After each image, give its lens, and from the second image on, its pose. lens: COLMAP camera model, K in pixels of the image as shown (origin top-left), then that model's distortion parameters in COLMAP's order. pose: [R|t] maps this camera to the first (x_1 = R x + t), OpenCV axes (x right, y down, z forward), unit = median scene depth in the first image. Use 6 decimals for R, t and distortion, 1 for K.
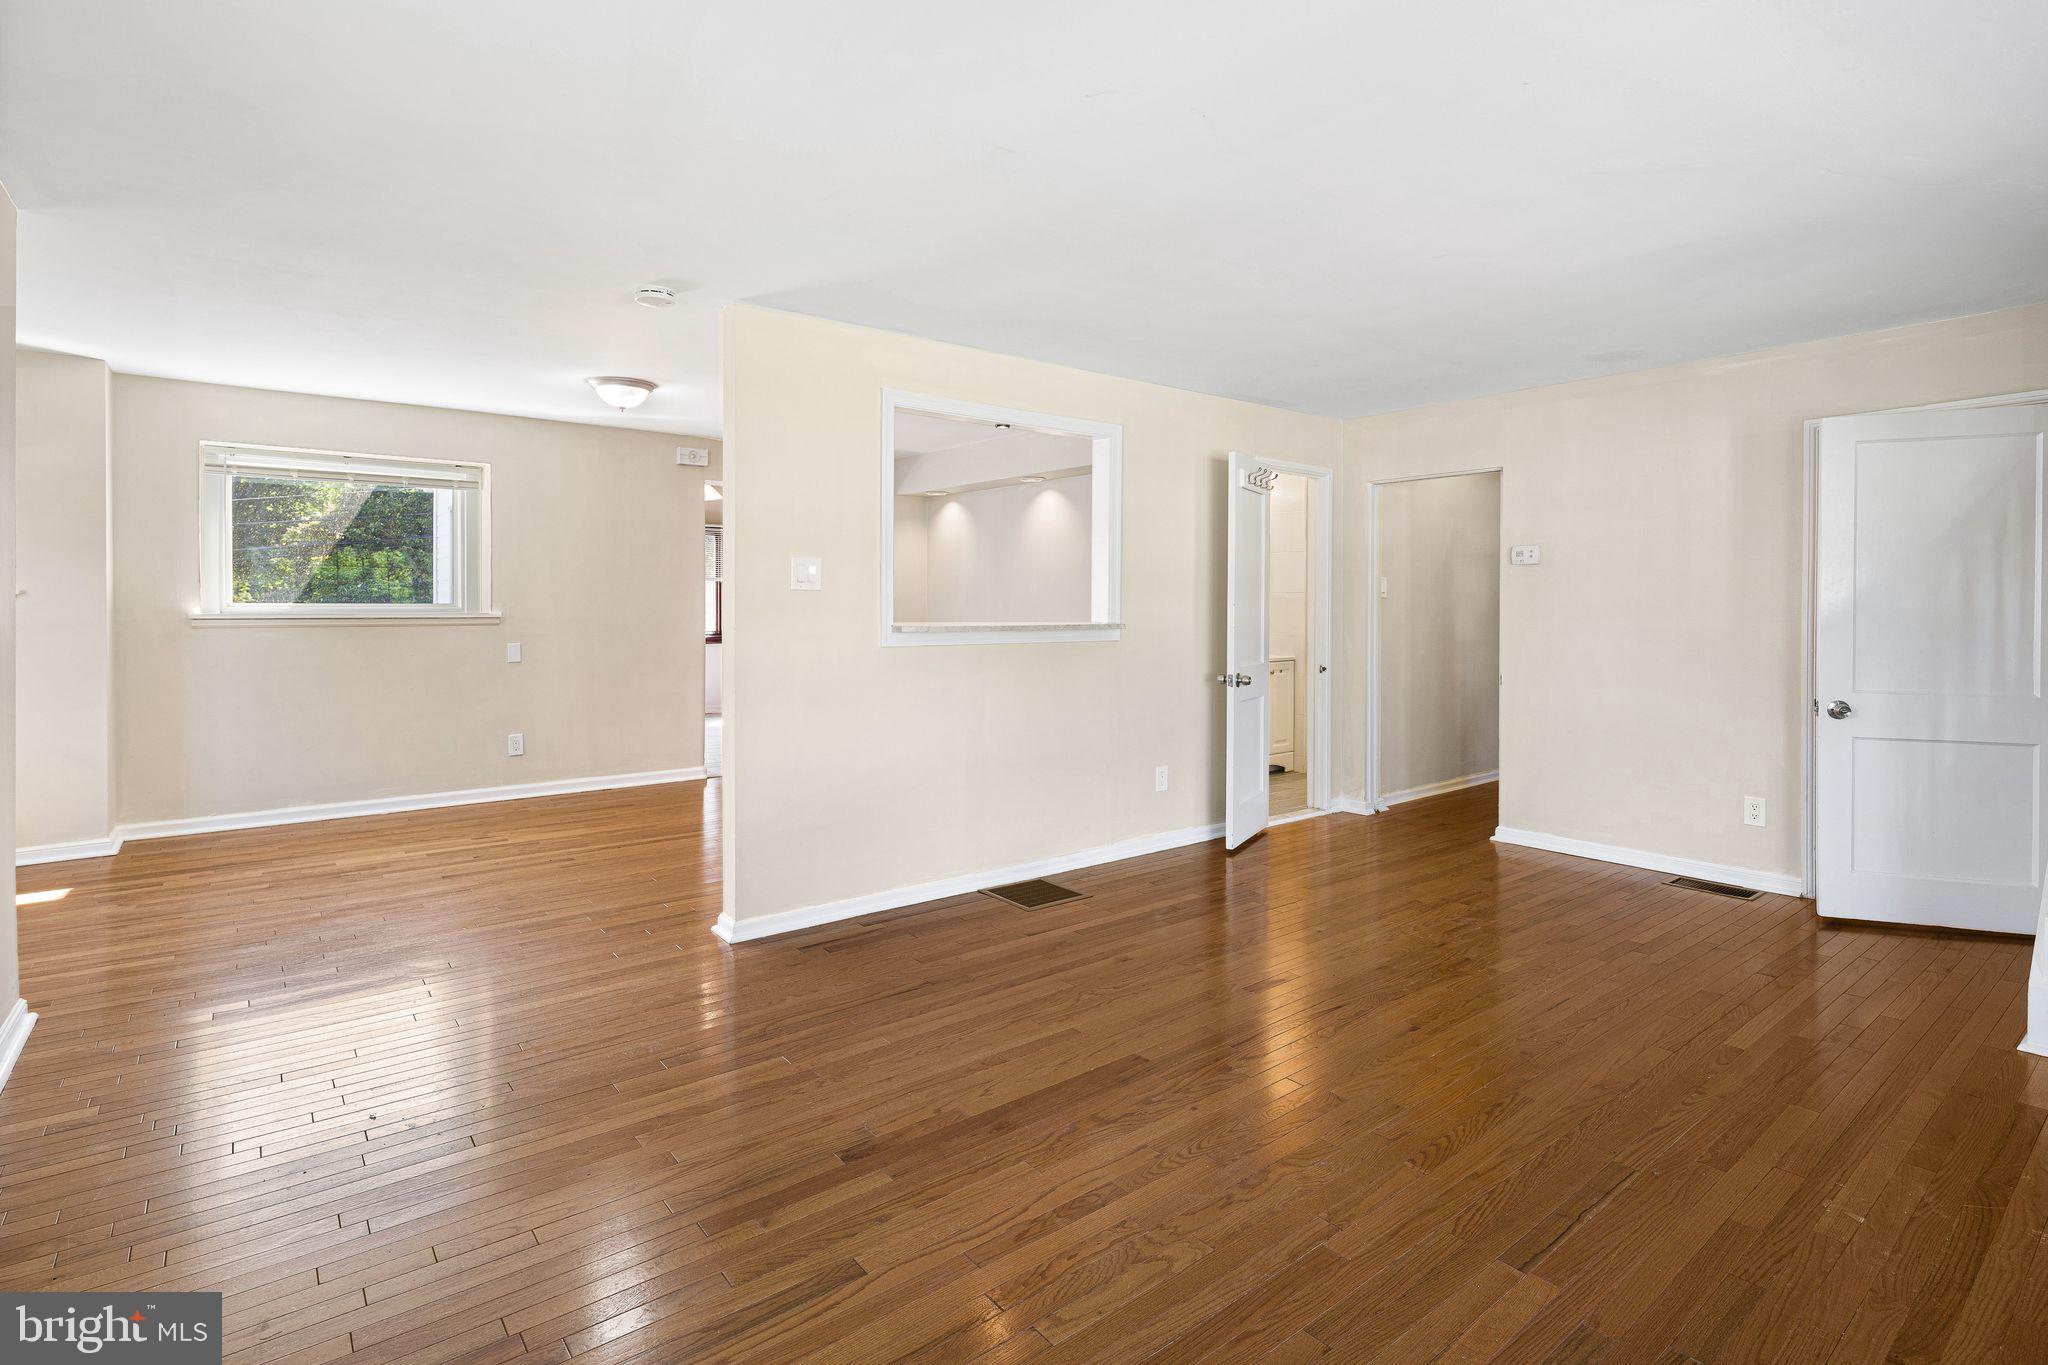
lens RADIAL K [[997.3, 0, 1032.9], [0, 997.3, 616.8], [0, 0, 1]] dist [0.003149, -0.000341]
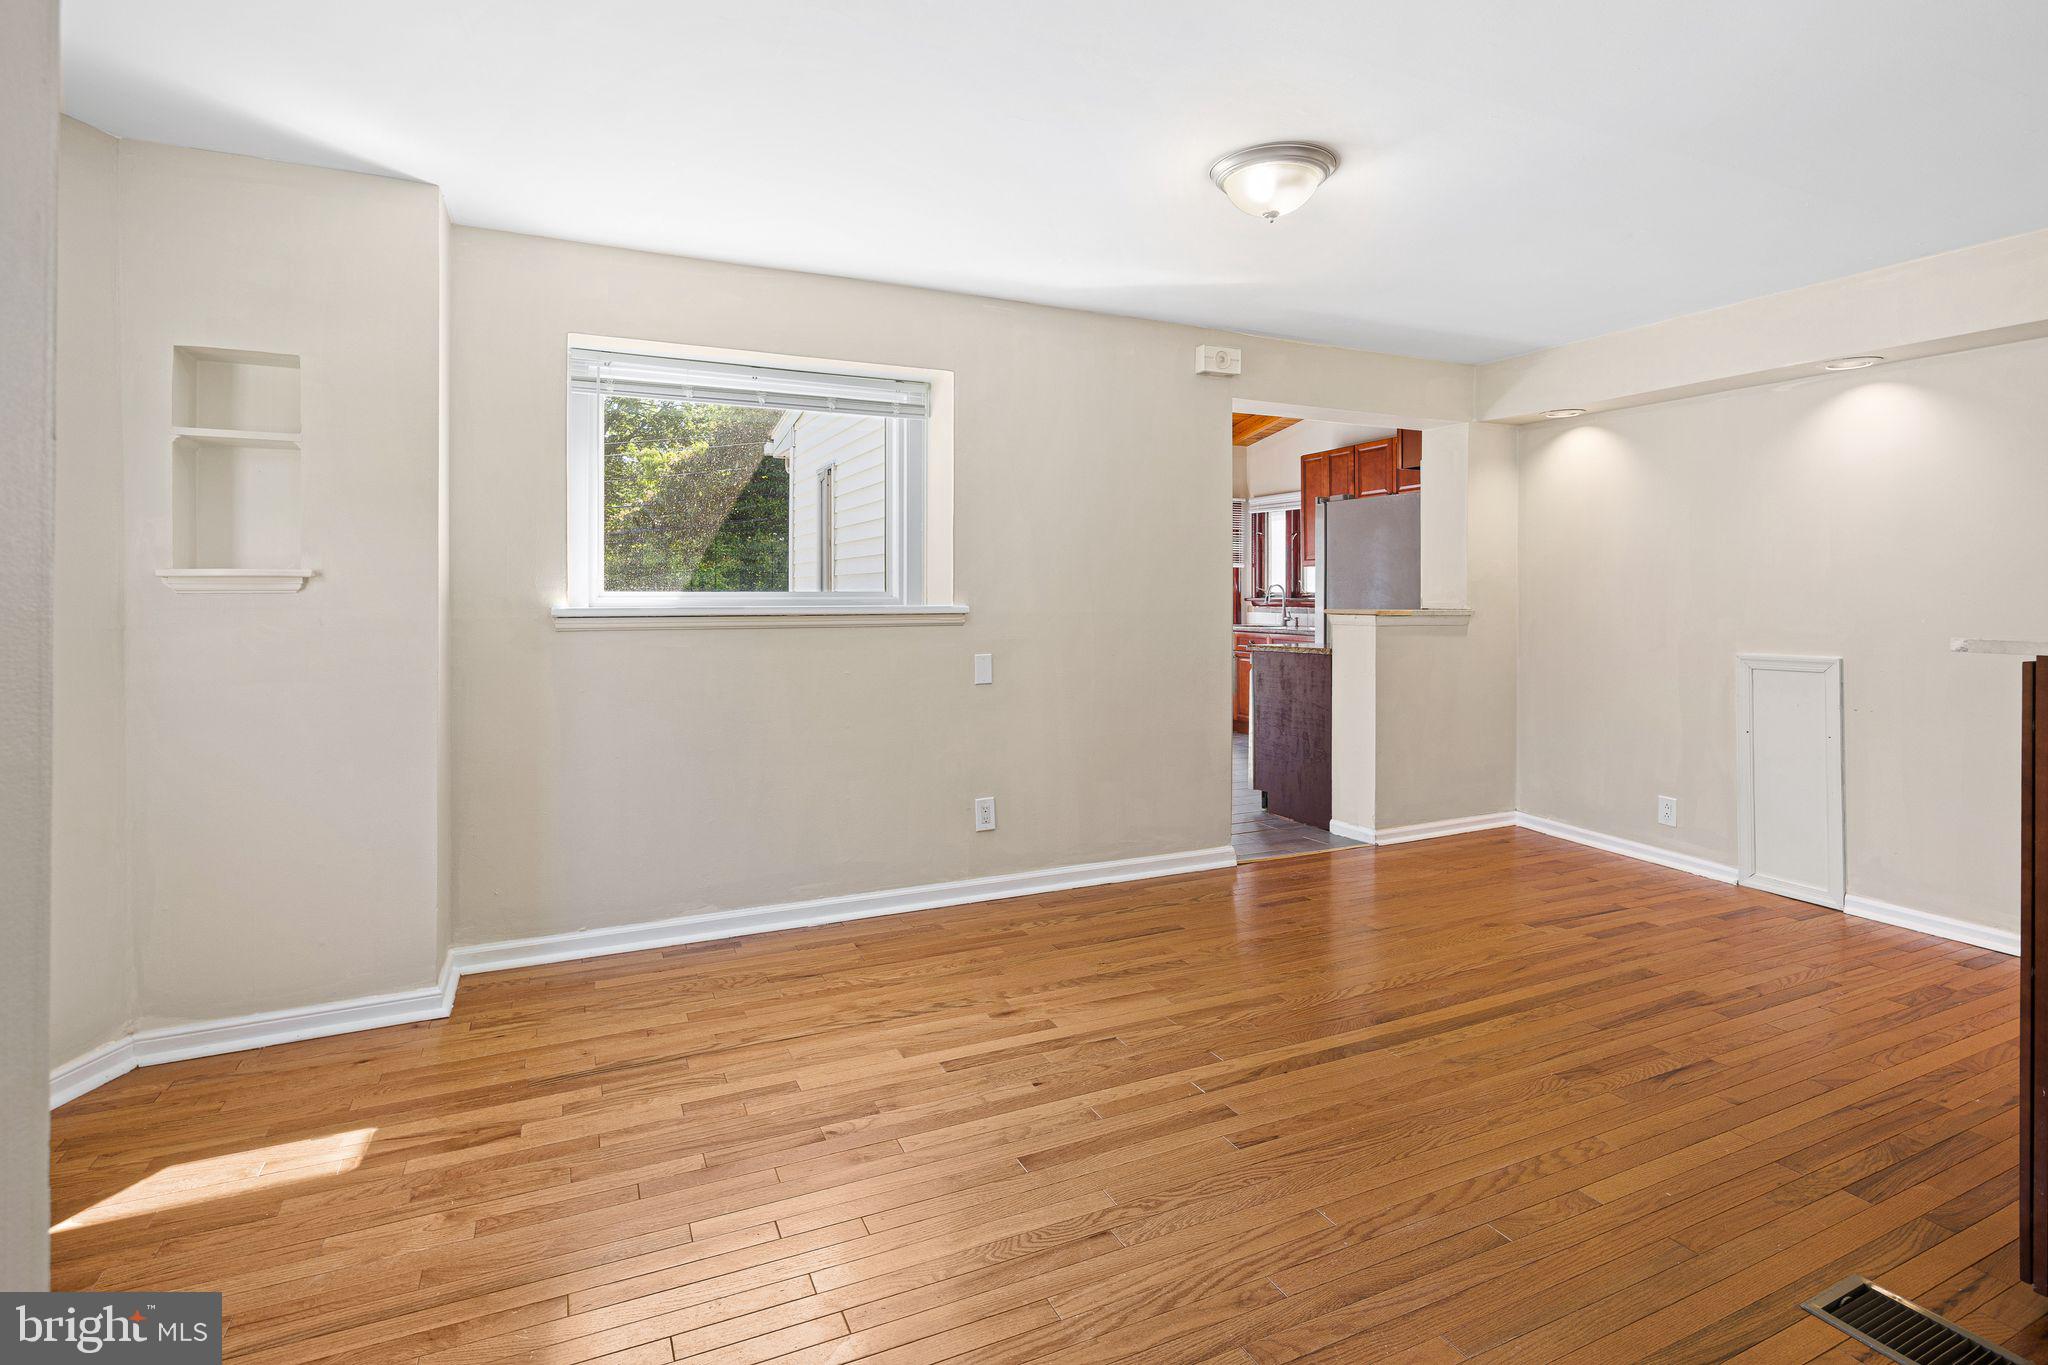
lens RADIAL K [[1003.5, 0, 1030.0], [0, 1003.5, 589.9], [0, 0, 1]] dist [-0.000145, -0.000081]
pose [[0.973196, -0.002364, -0.229963, -0.377701], [-0.000686, 0.999913, -0.013182, -0.006192], [0.229975, 0.012987, 0.973110, 0.423172]]
